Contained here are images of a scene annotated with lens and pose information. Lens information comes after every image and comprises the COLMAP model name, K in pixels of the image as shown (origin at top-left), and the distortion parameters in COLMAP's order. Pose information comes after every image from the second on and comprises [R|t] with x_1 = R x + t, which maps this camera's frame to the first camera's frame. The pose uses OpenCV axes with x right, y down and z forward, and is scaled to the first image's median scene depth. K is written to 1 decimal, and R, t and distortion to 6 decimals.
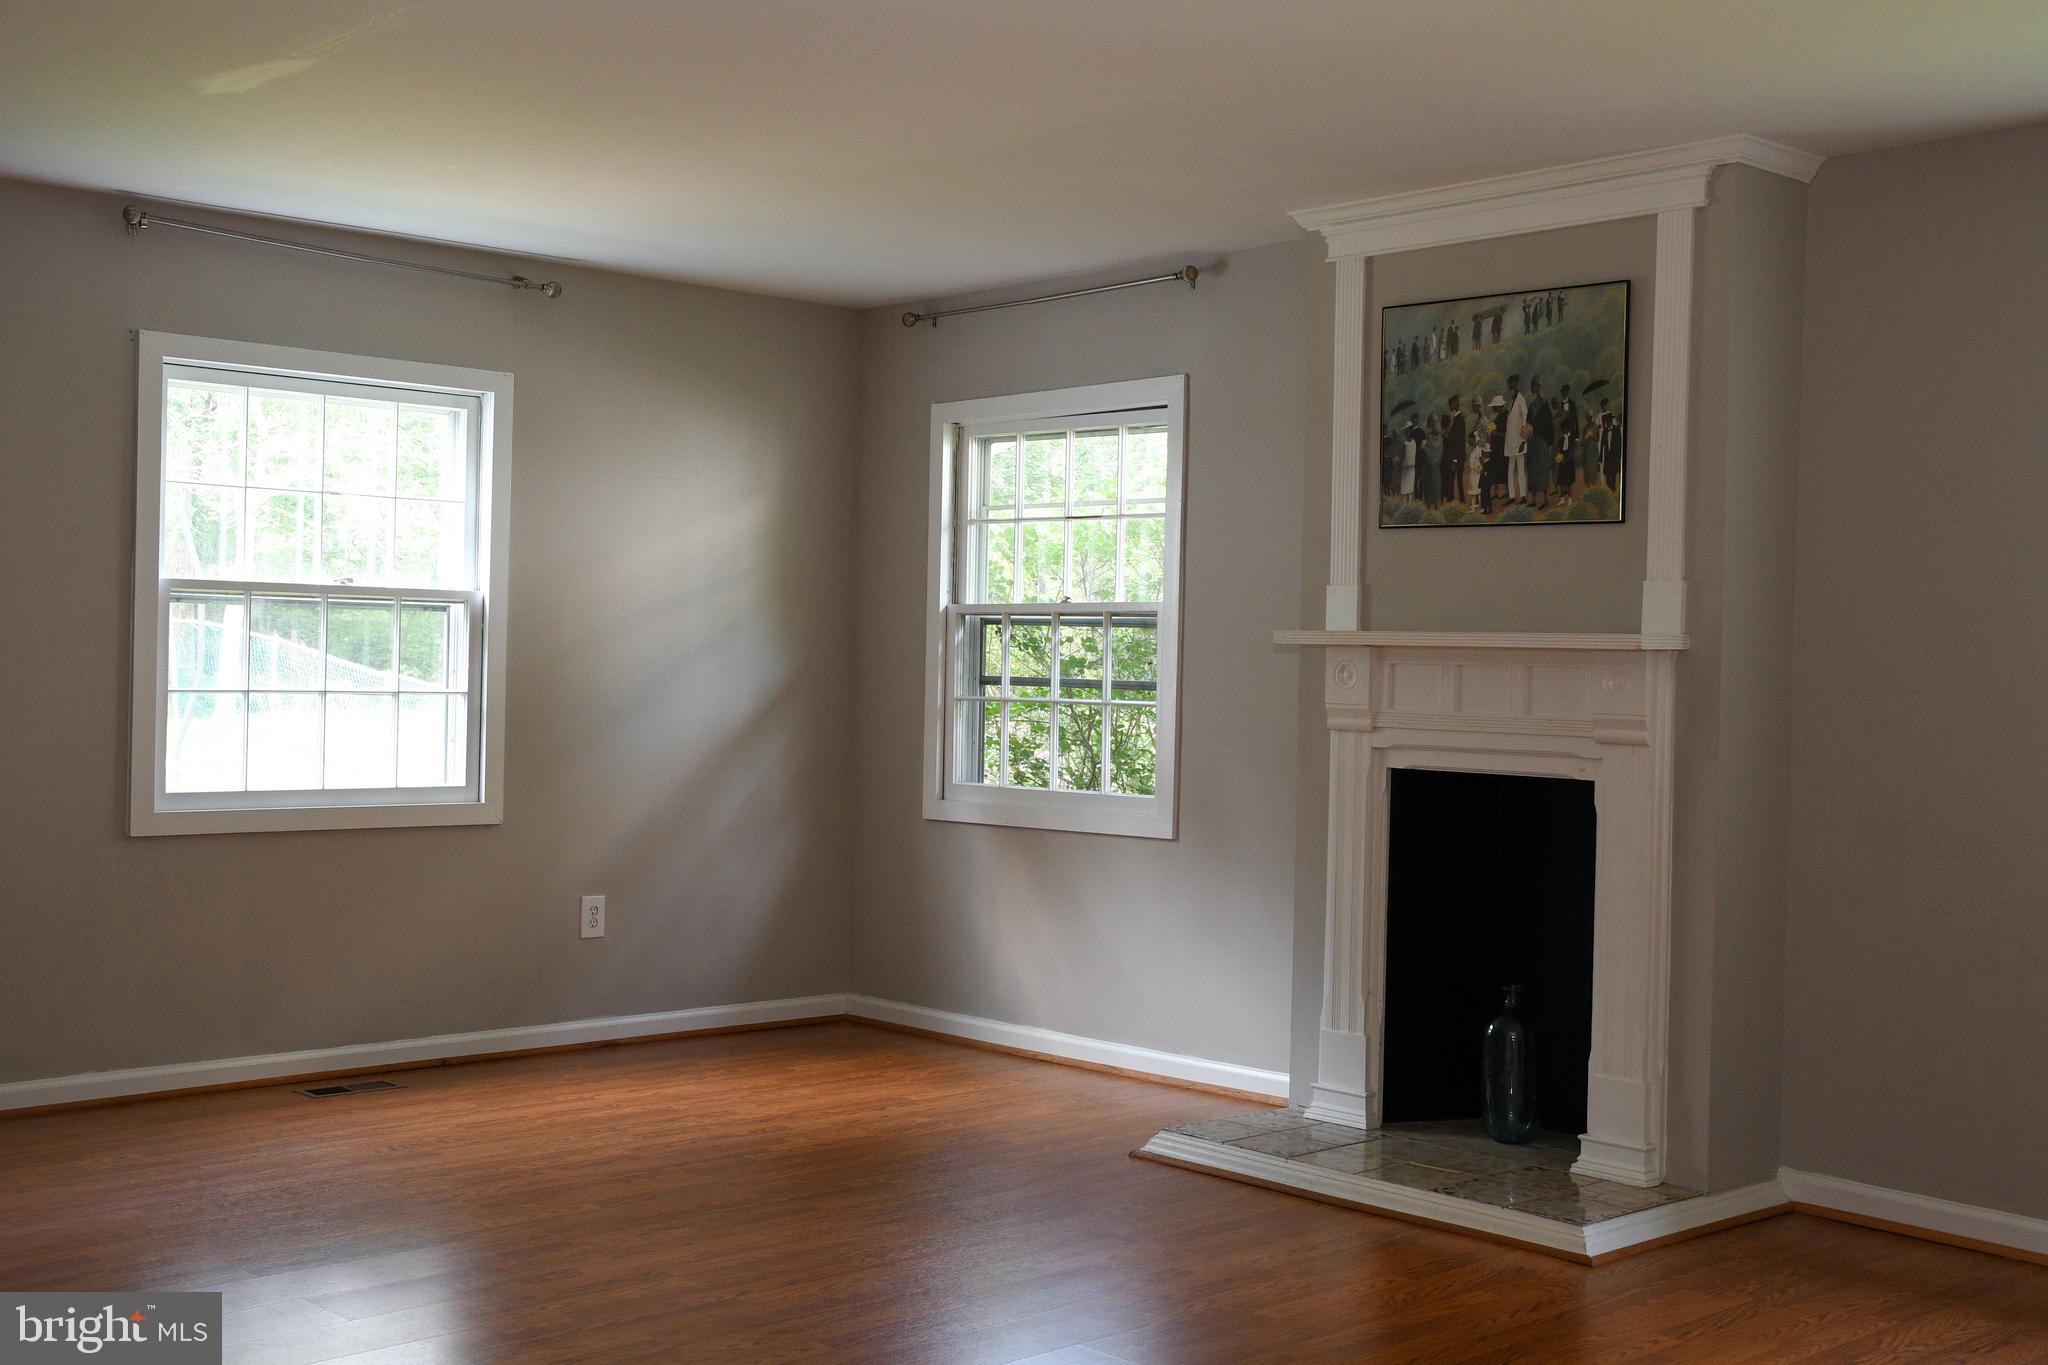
lens RADIAL K [[2302.9, 0, 1038.8], [0, 2302.9, 684.1], [0, 0, 1]] dist [0.013083, 0.000000]
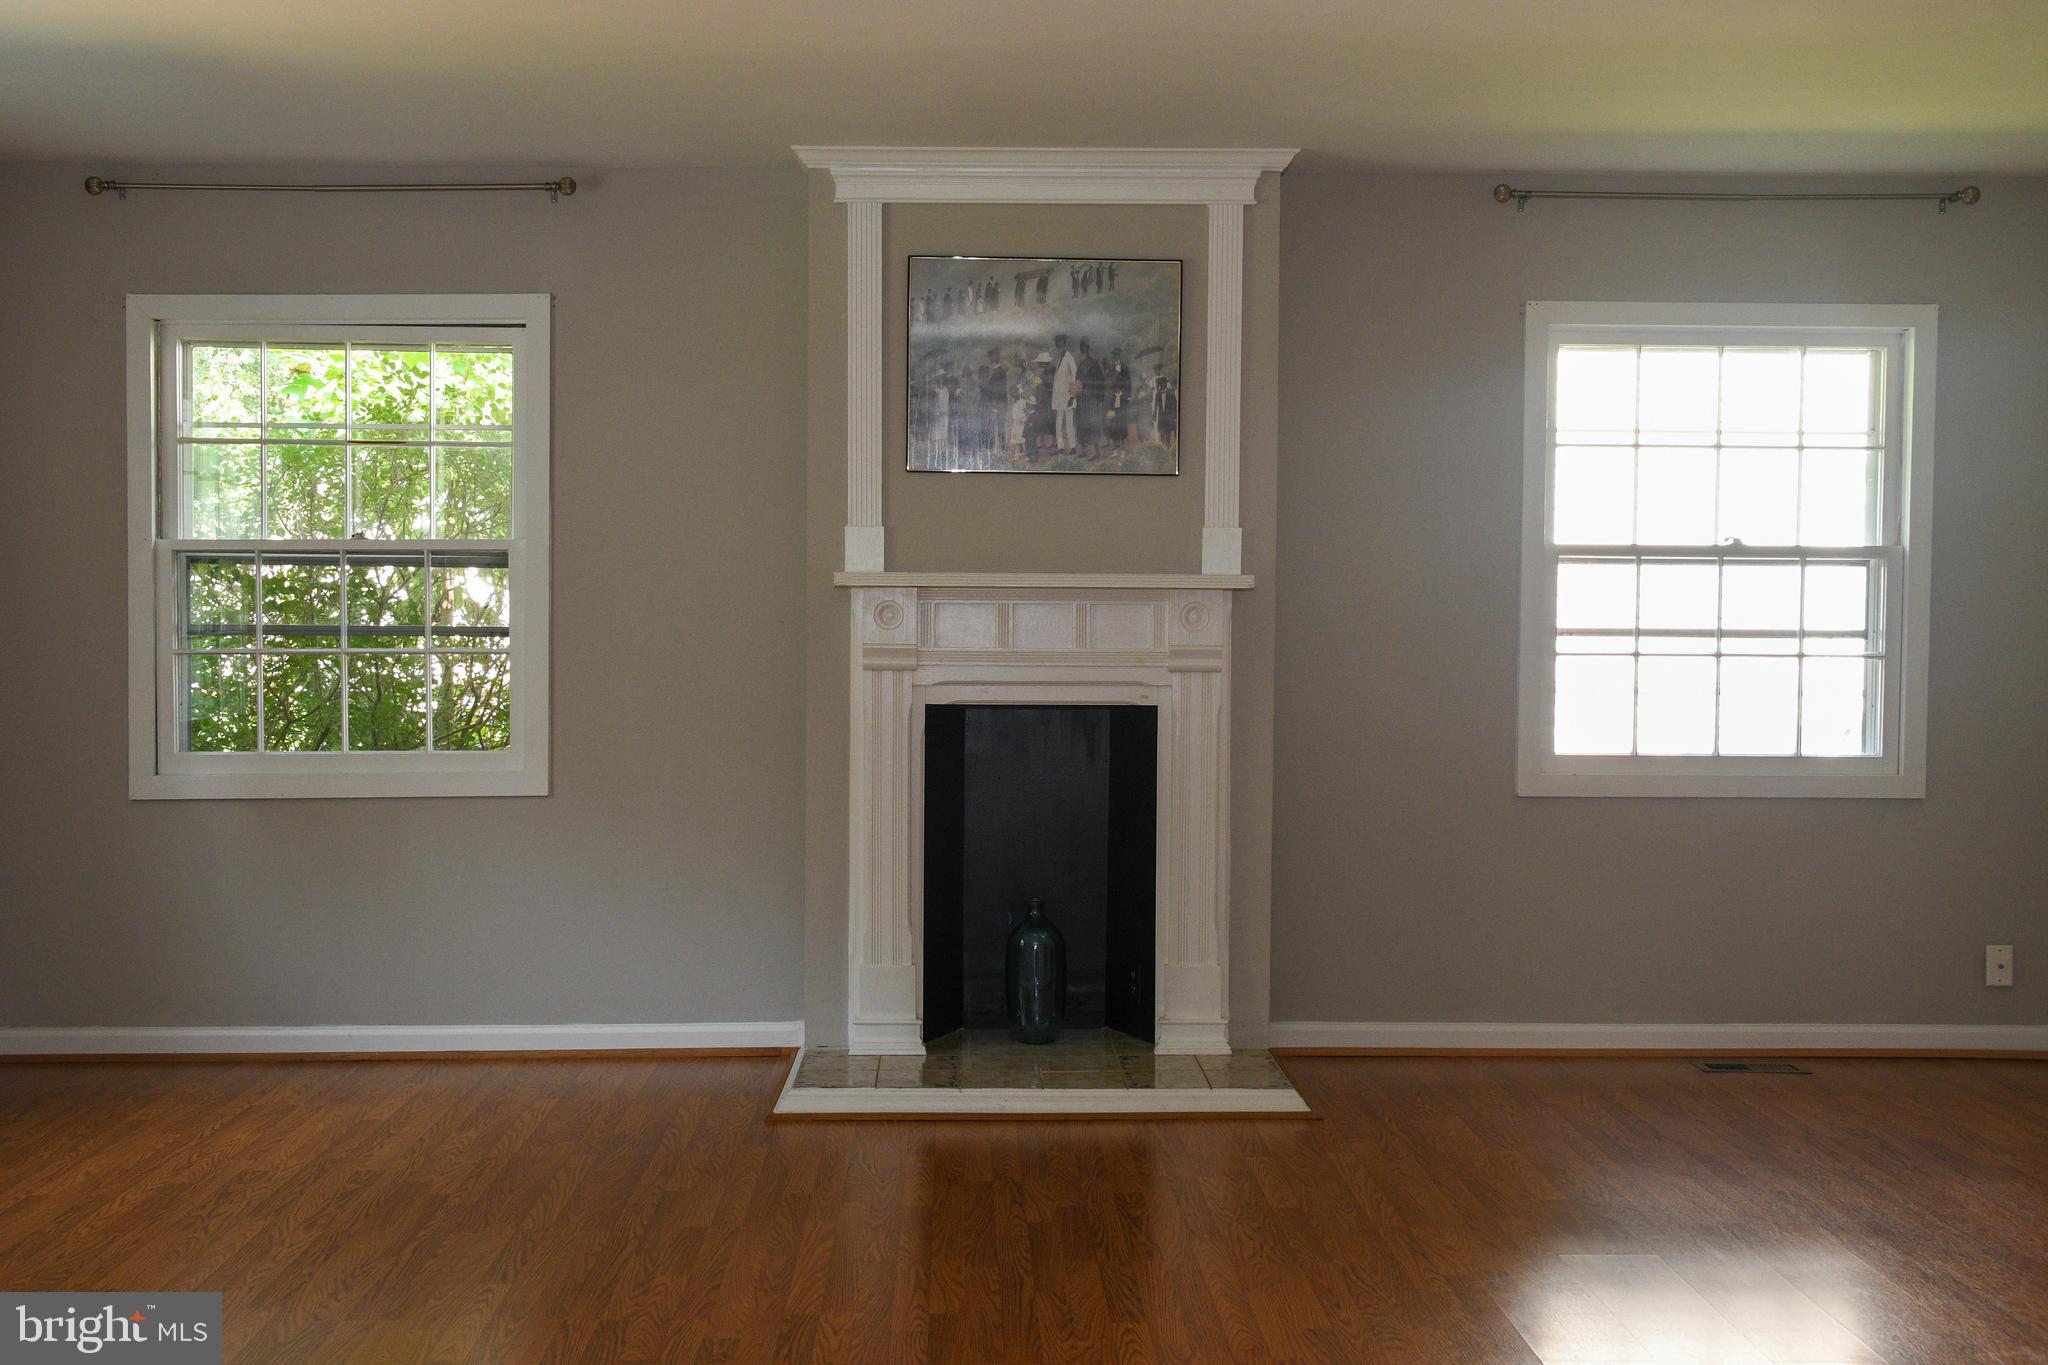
lens RADIAL K [[2302.9, 0, 1038.7], [0, 2302.9, 680.0], [0, 0, 1]] dist [0.013083, 0.000000]
pose [[0.666460, -0.040308, 0.744450, -0.605243], [0.017451, 0.999107, 0.038473, -0.013802], [-0.745337, -0.012649, 0.666568, 0.282798]]
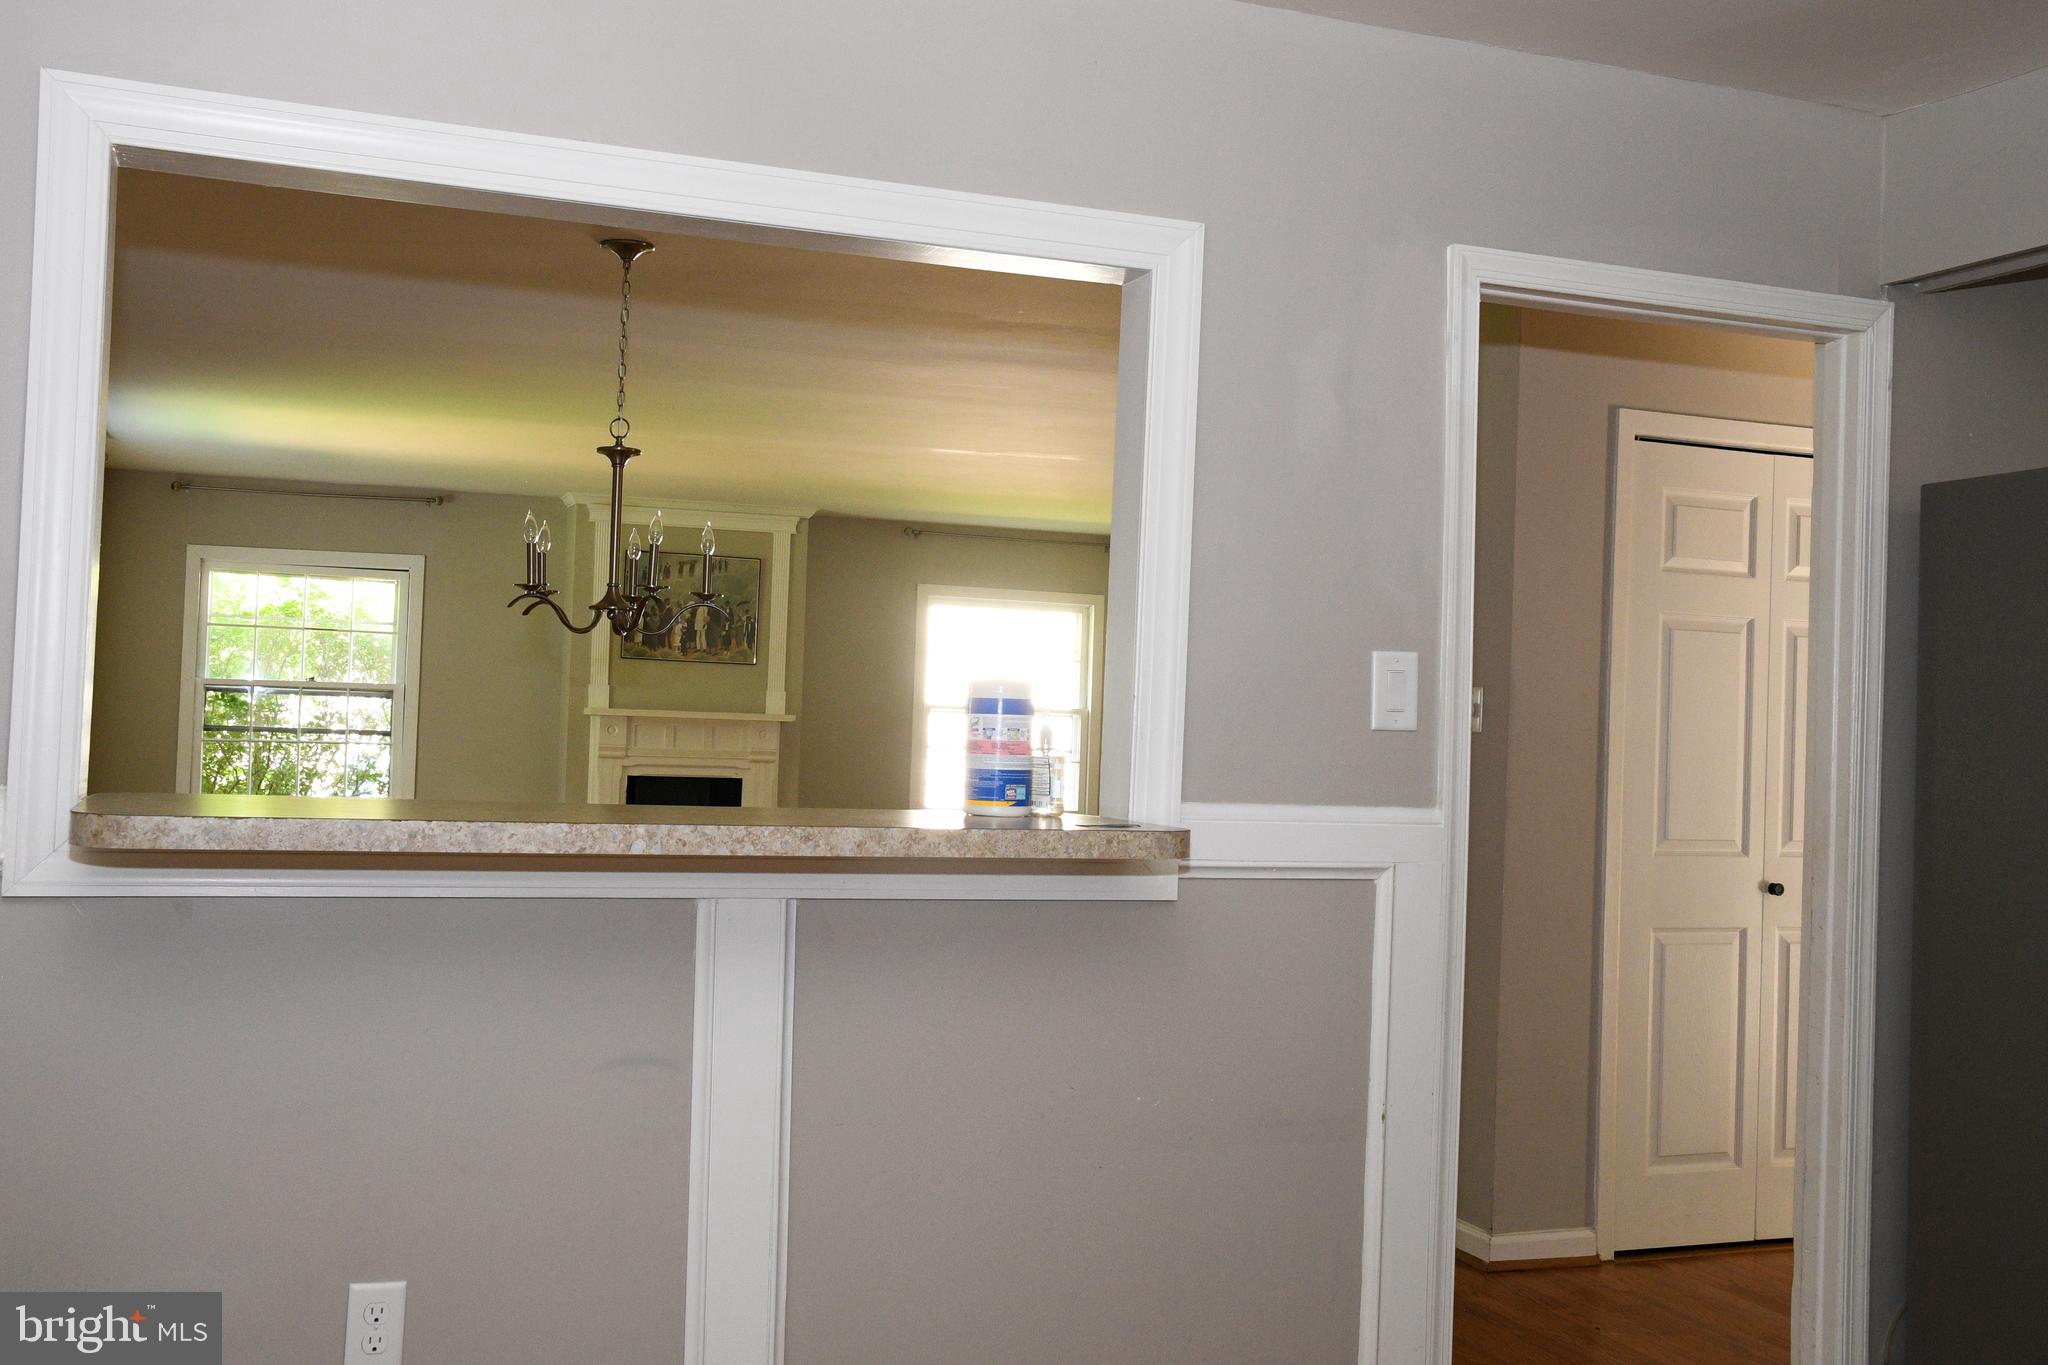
lens RADIAL K [[2173.1, 0, 1017.7], [0, 2173.1, 689.3], [0, 0, 1]] dist [-0.016490, 0.000000]
pose [[0.380339, 0.011986, 0.924769, -1.554243], [-0.012720, 0.999889, -0.007728, -0.030872], [-0.924760, -0.008824, 0.380450, -0.054607]]
